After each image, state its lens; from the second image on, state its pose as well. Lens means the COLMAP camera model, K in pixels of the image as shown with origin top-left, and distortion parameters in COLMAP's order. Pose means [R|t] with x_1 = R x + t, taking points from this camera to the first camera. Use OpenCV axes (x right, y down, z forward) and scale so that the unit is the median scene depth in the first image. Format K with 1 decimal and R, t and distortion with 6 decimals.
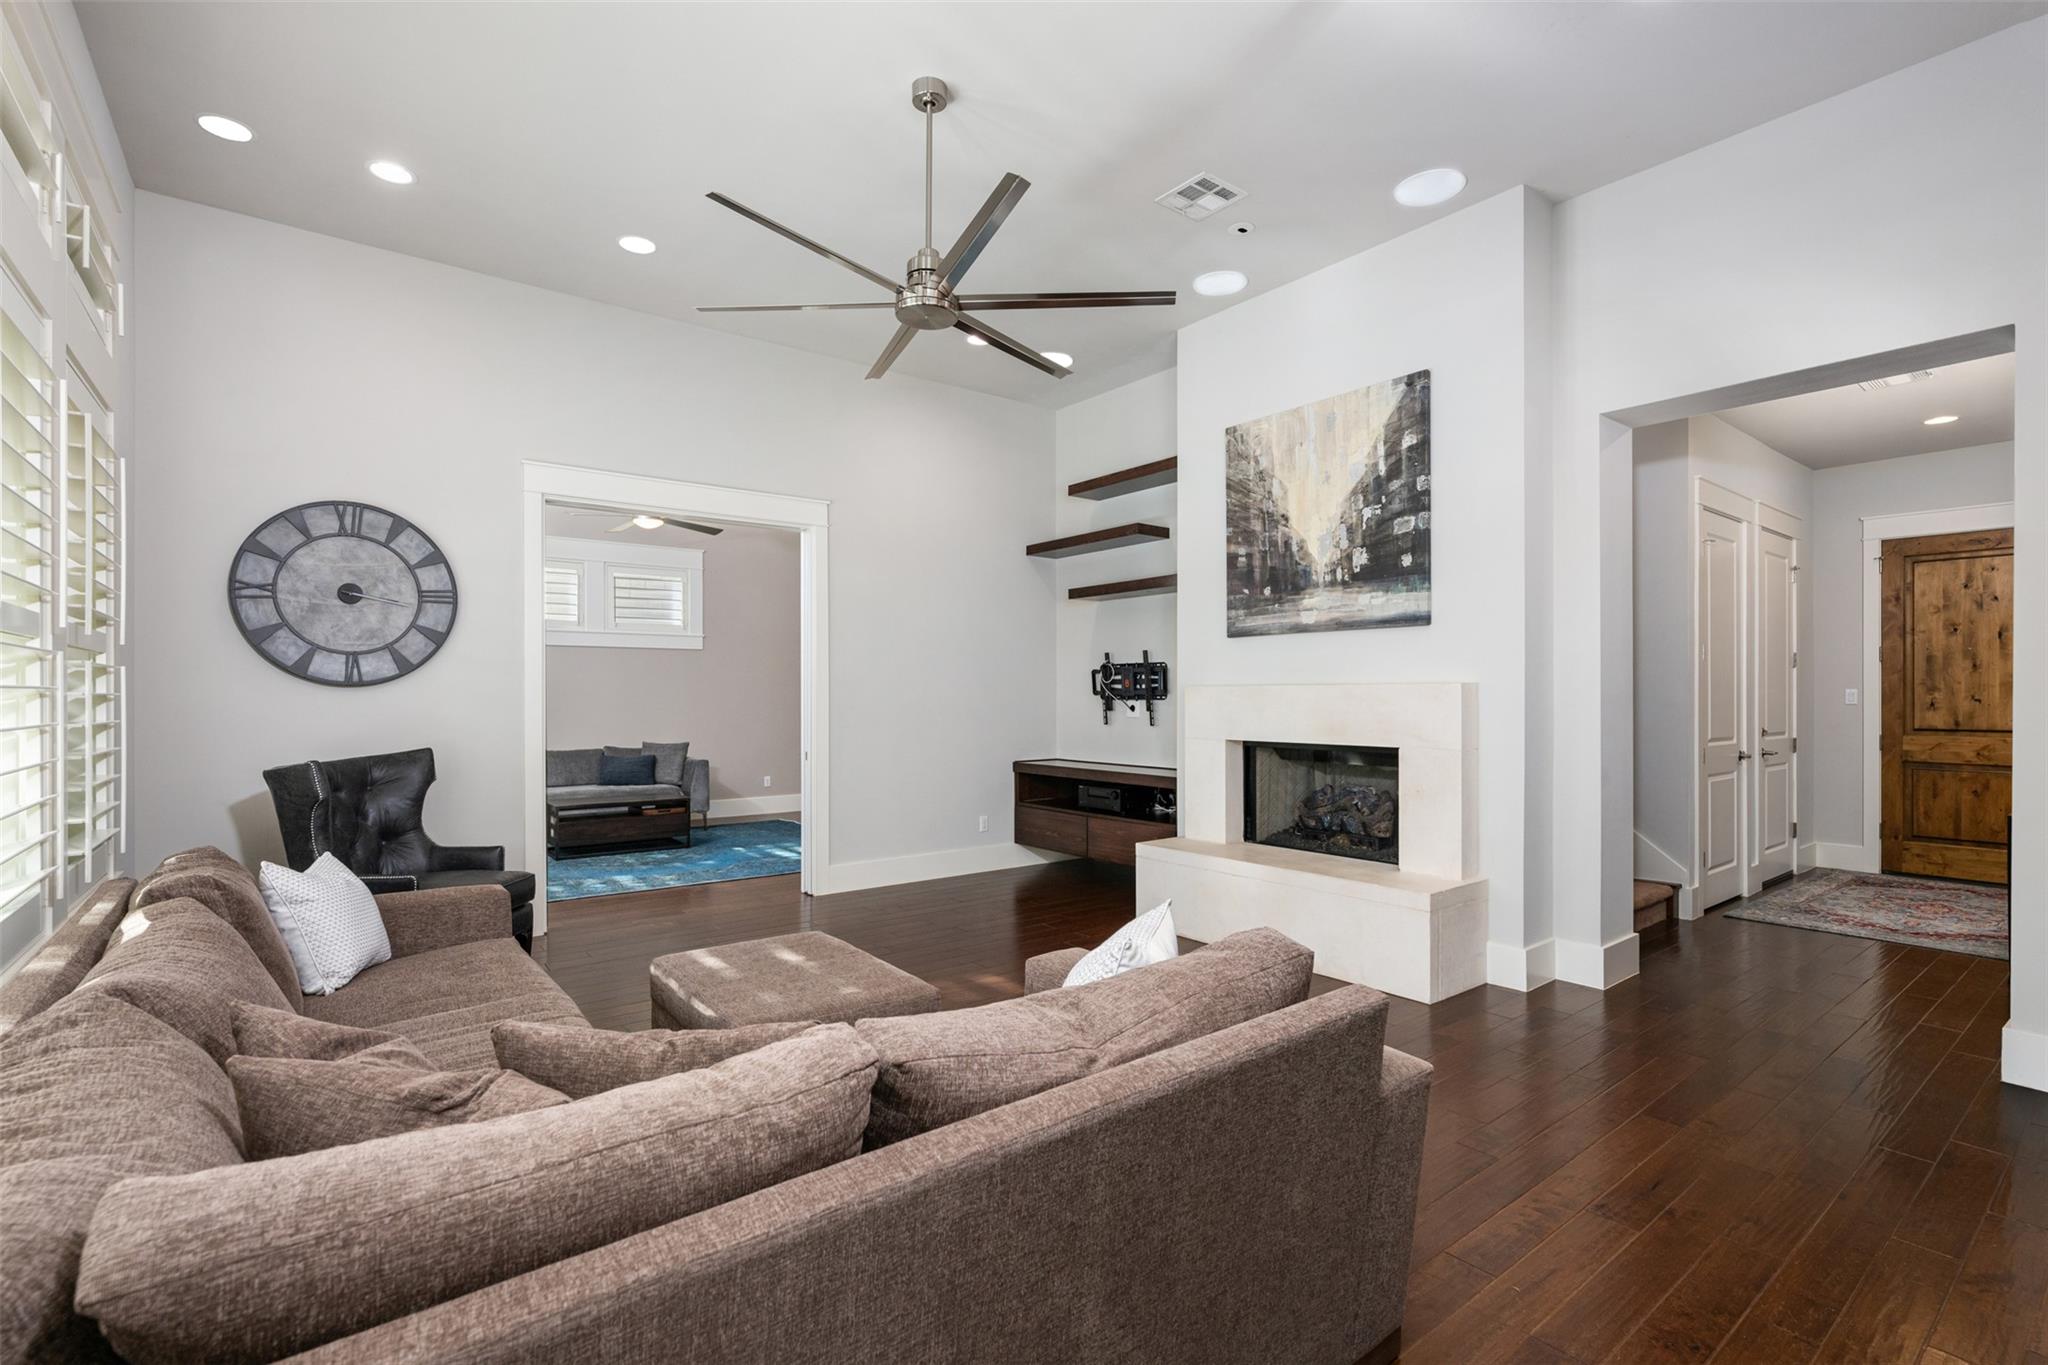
lens RADIAL K [[919.0, 0, 1016.7], [0, 919.0, 695.1], [0, 0, 1]] dist [0.001590, 0.000081]
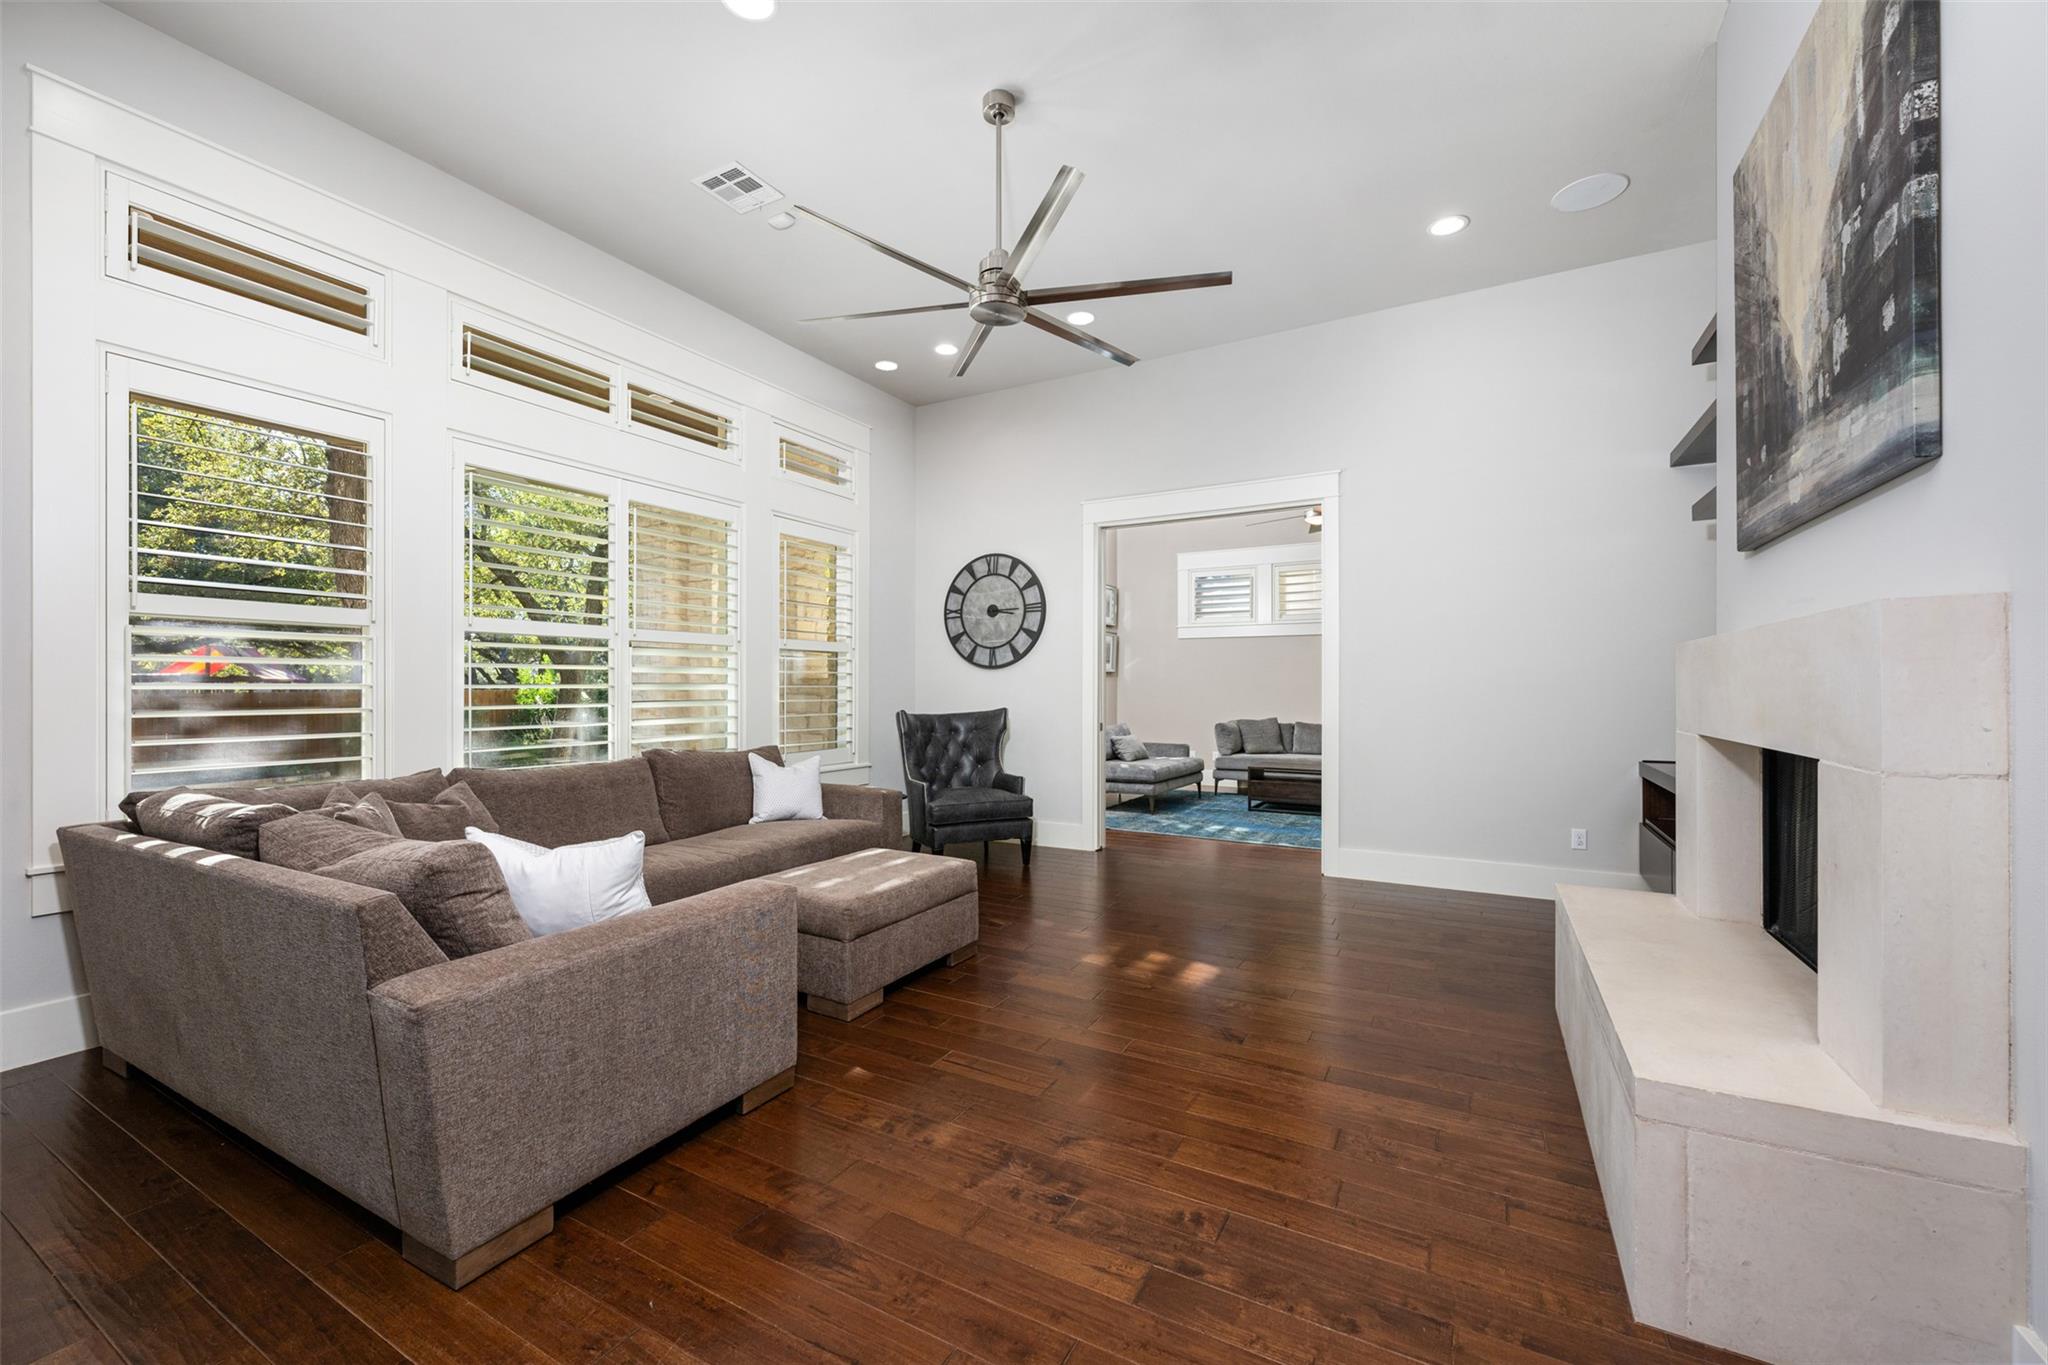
lens RADIAL K [[812.9, 0, 1026.8], [0, 812.9, 686.2], [0, 0, 1]] dist [0.001351, -0.000252]
pose [[0.402274, -0.000021, -0.915519, 0.596005], [0.001499, 0.999999, 0.000635, 0.020120], [0.915518, -0.001628, 0.402274, 0.487478]]
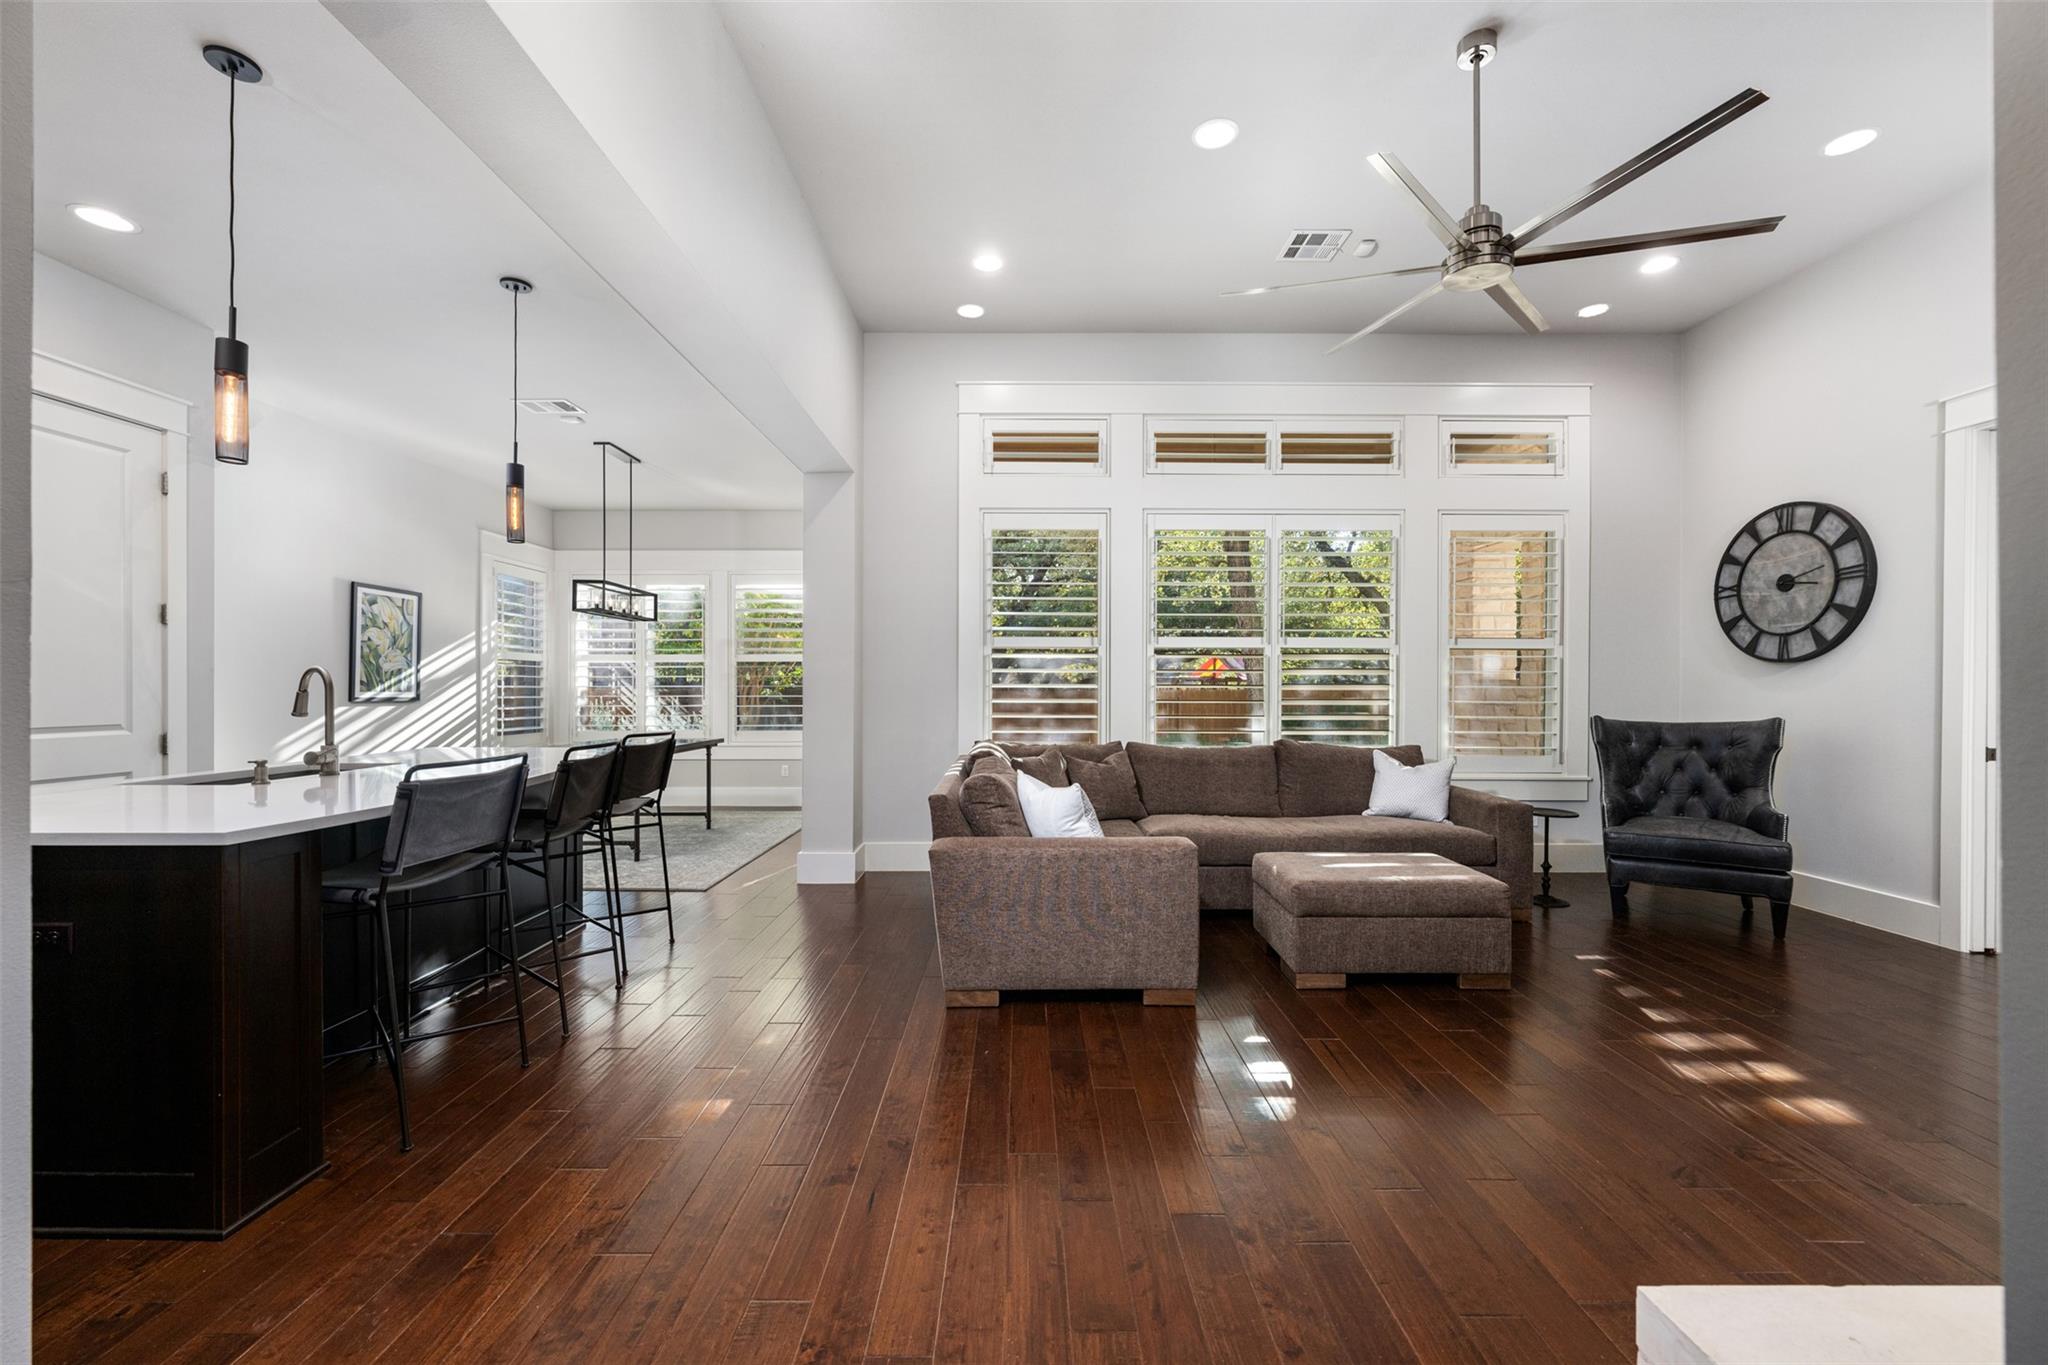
lens RADIAL K [[812.9, 0, 1026.8], [0, 812.9, 686.2], [0, 0, 1]] dist [0.001351, -0.000252]
pose [[-0.602264, -0.000025, -0.798297, 0.664532], [-0.001366, 0.999999, 0.000999, 0.019303], [0.798296, 0.001693, -0.602264, 0.859272]]
